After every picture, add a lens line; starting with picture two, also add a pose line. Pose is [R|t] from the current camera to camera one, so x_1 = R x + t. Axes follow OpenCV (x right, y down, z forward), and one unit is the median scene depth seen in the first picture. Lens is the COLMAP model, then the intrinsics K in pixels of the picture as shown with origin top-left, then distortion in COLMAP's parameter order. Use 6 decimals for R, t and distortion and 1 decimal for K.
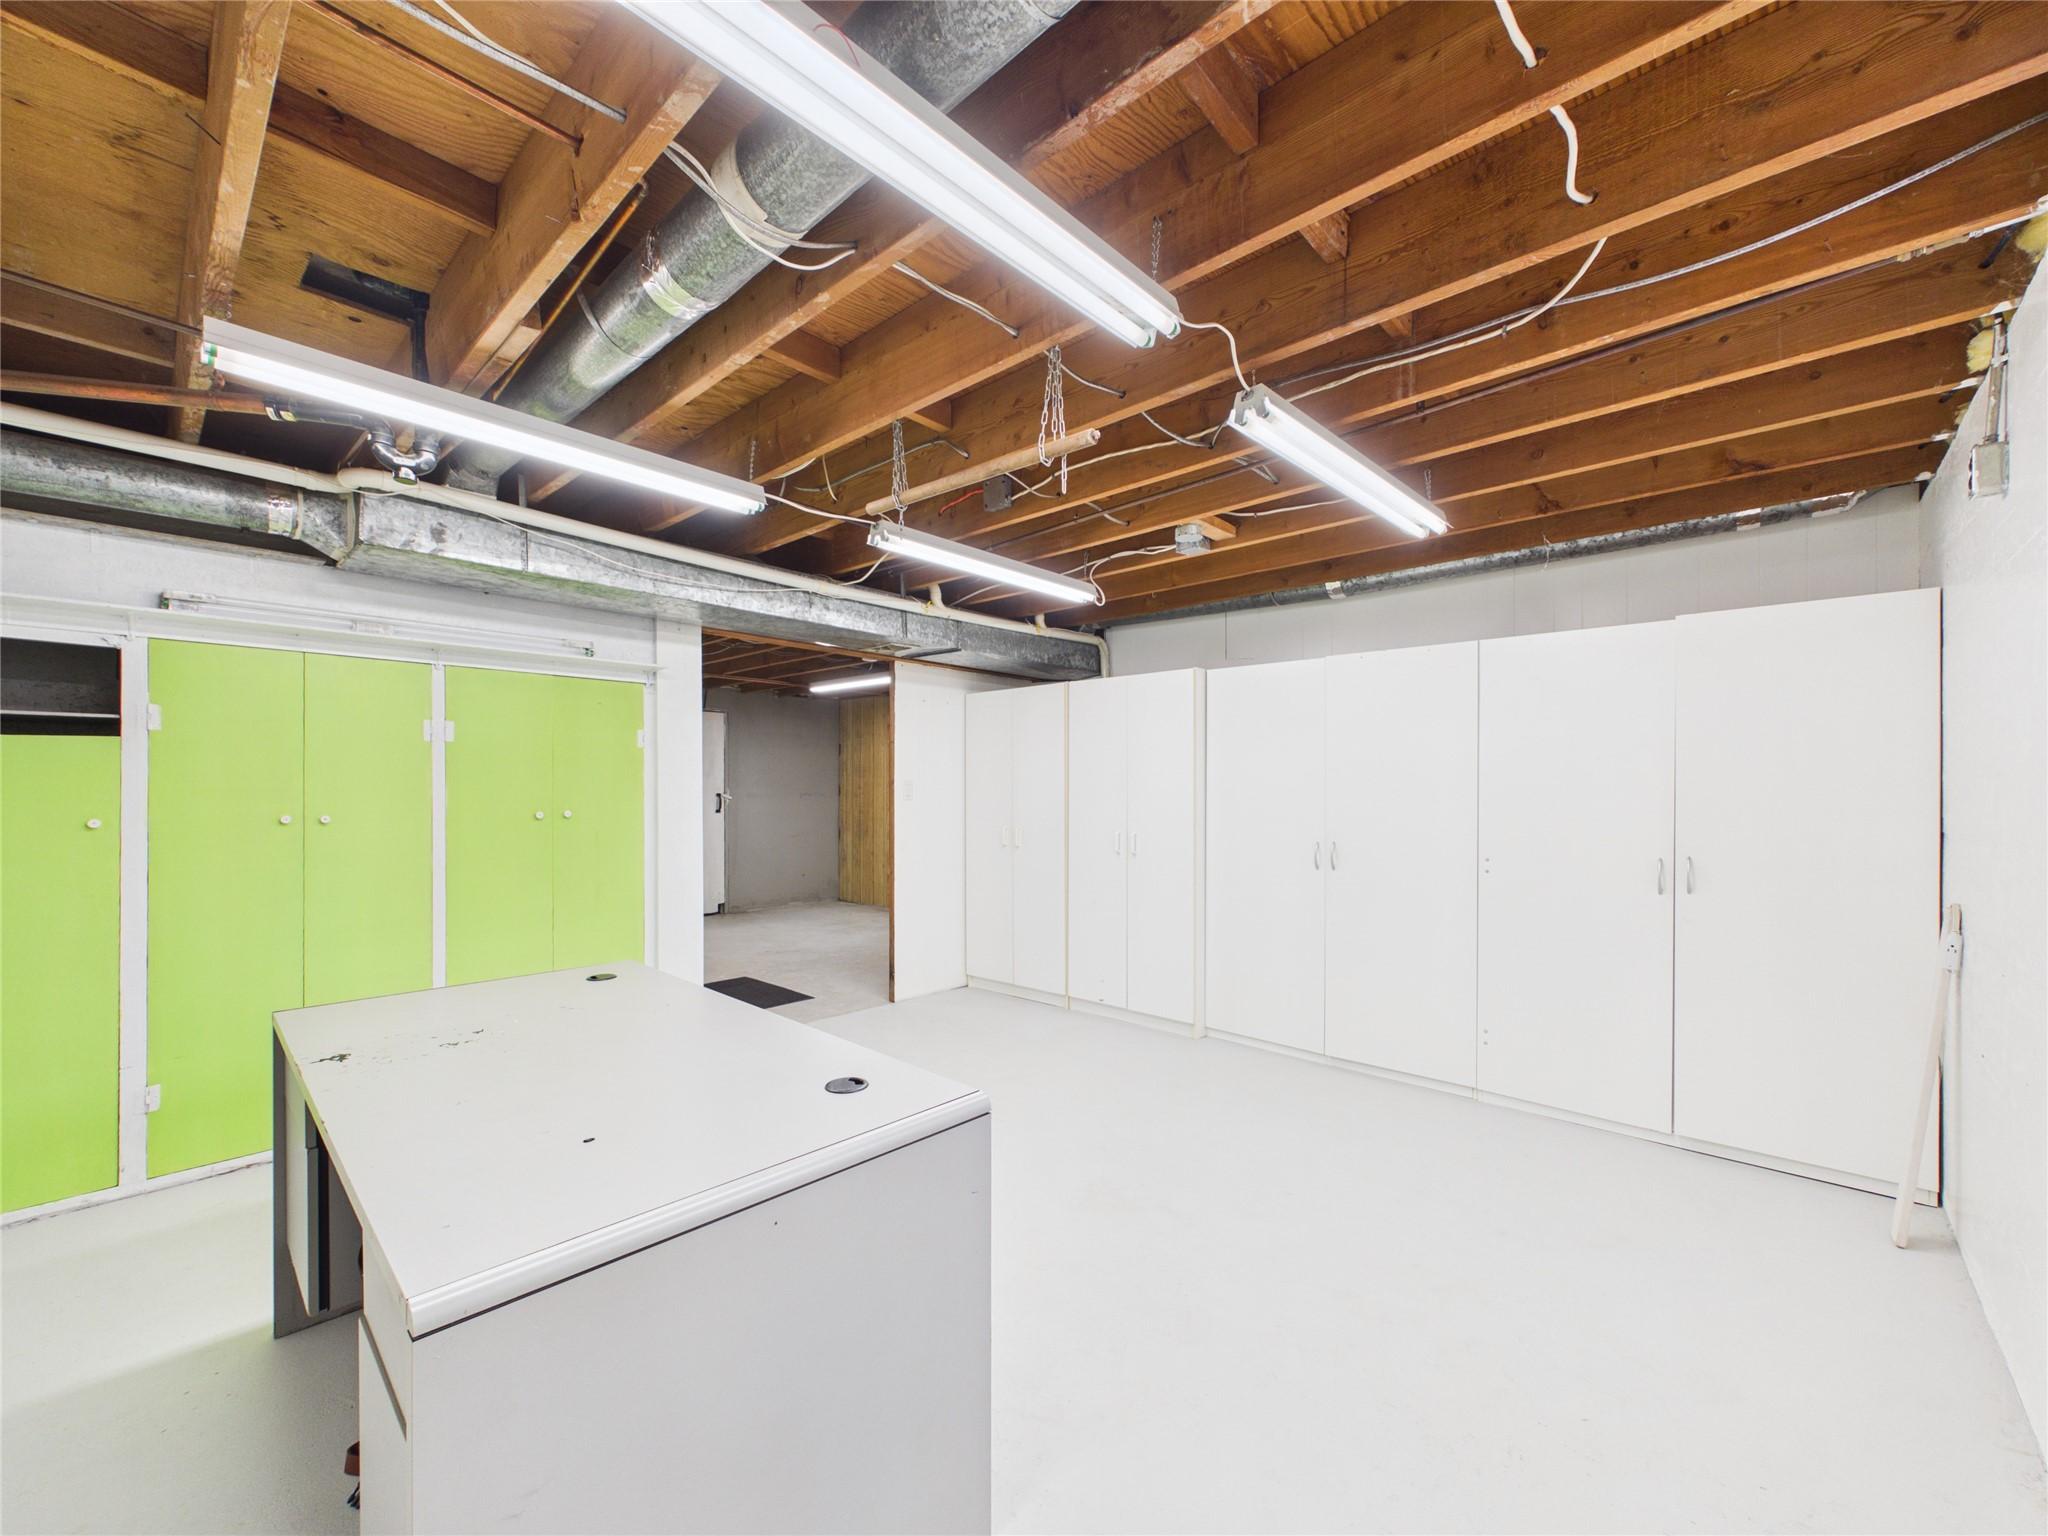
lens RADIAL K [[825.5, 0, 1024.2], [0, 825.5, 793.9], [0, 0, 1]] dist [0.000092, -0.000041]
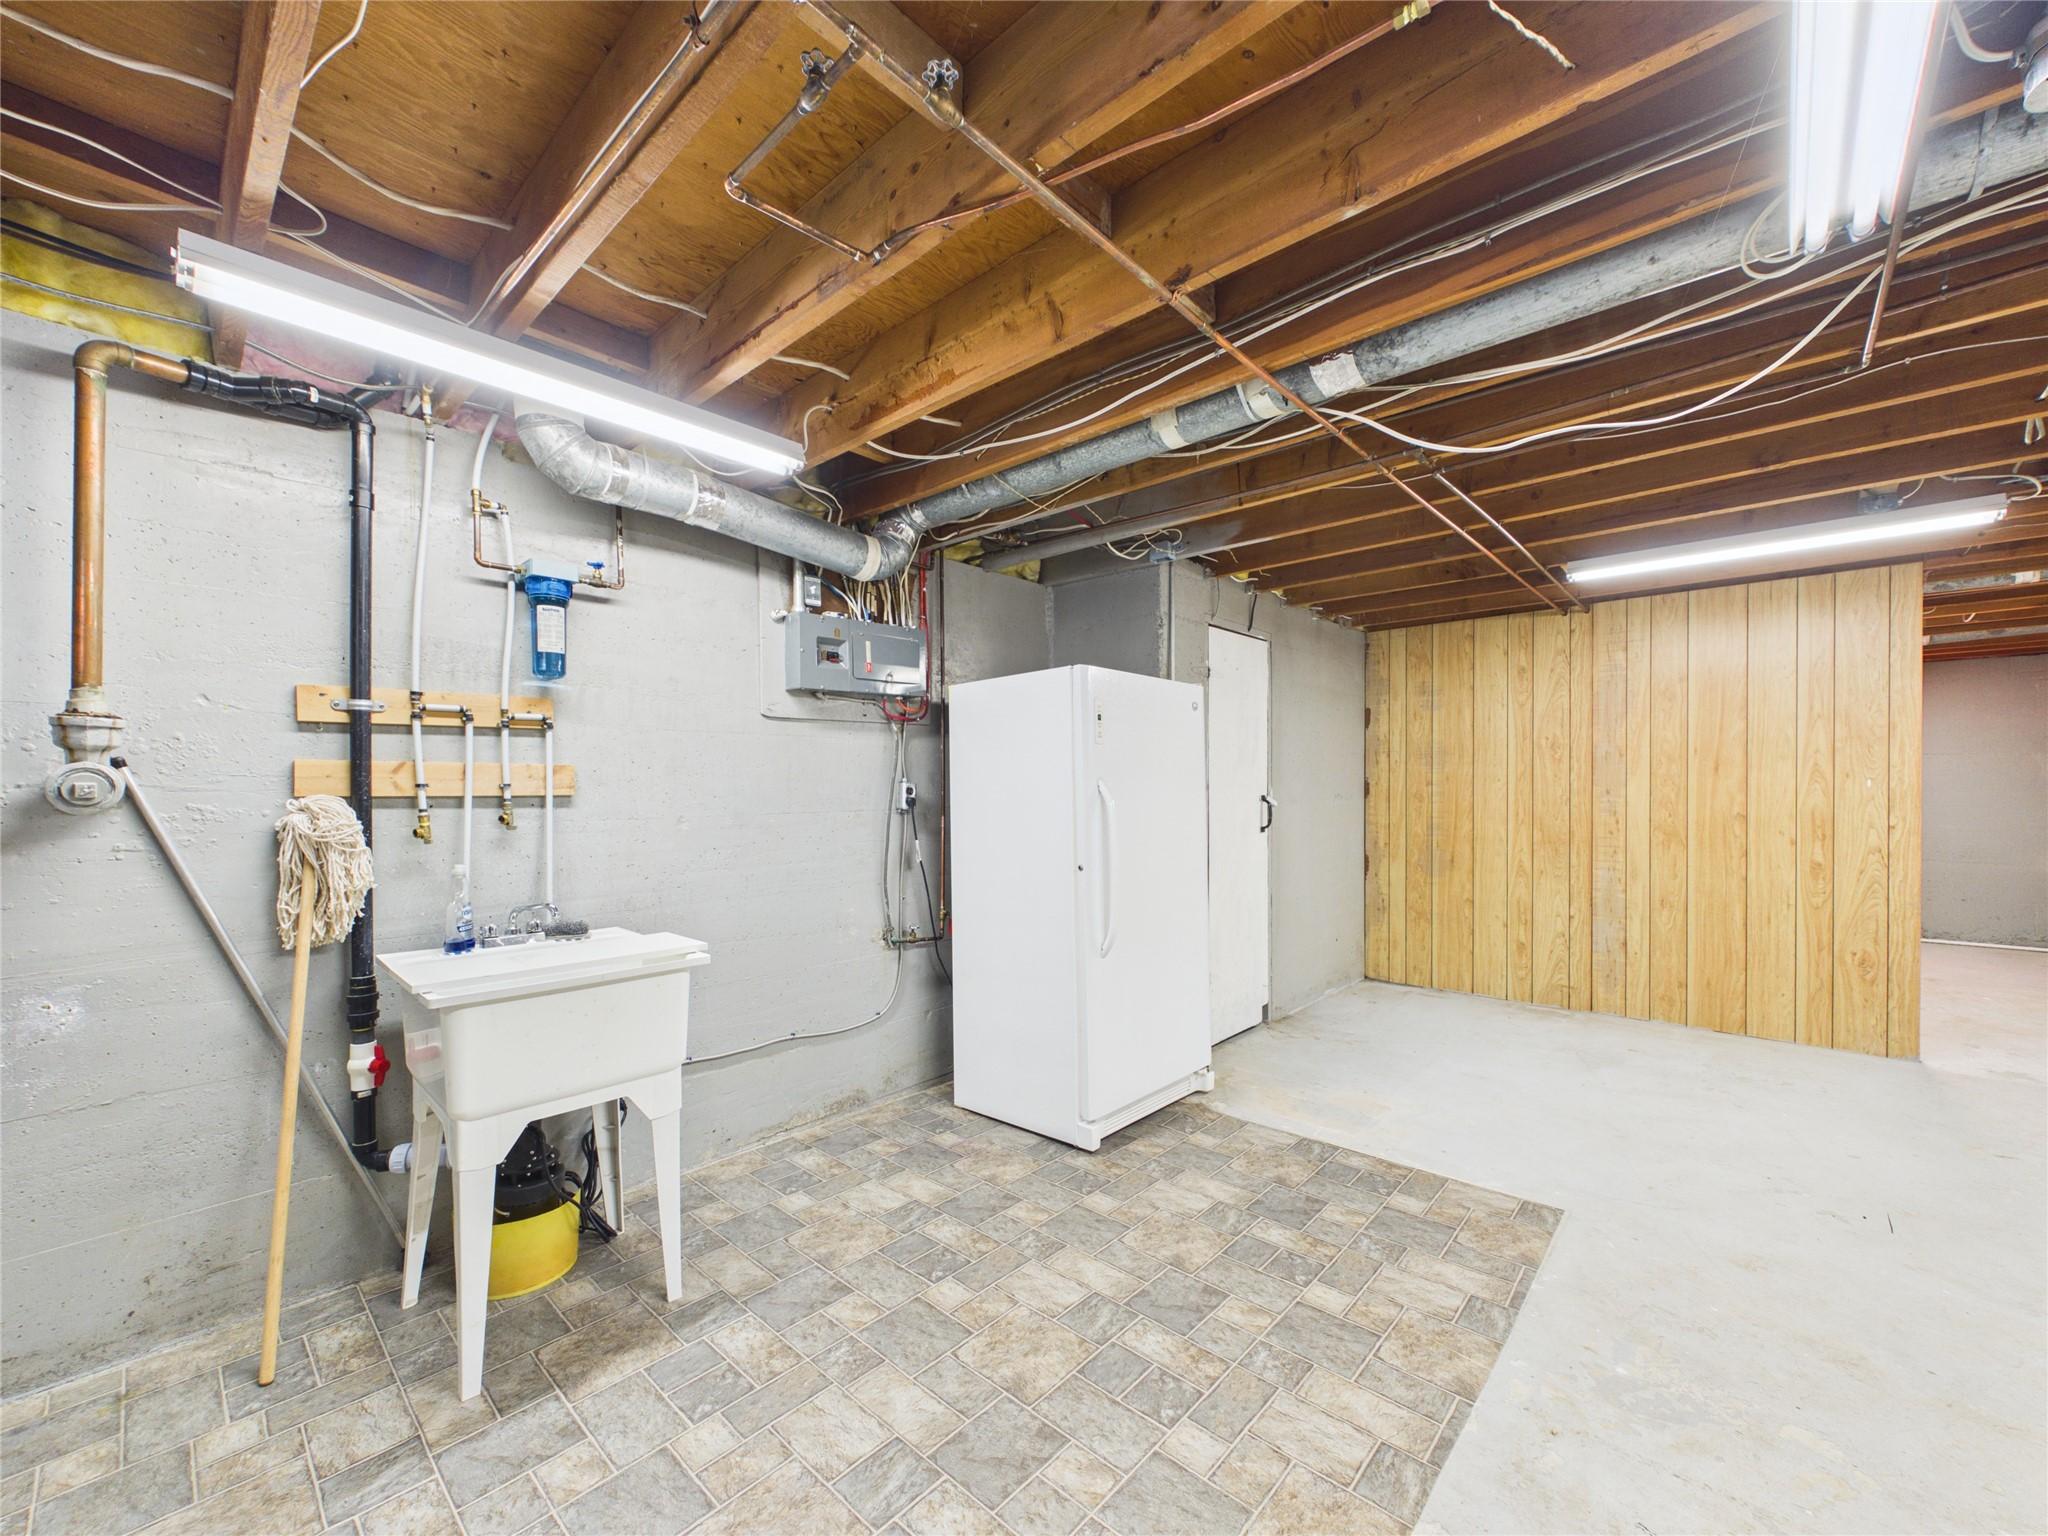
lens RADIAL K [[821.5, 0, 1026.0], [0, 821.5, 786.5], [0, 0, 1]] dist [0.000601, -0.000041]
pose [[0.999945, 0.000581, -0.010456, -1.113537], [-0.000612, 0.999996, -0.002896, -0.008853], [0.010454, 0.002902, 0.999941, 1.034910]]
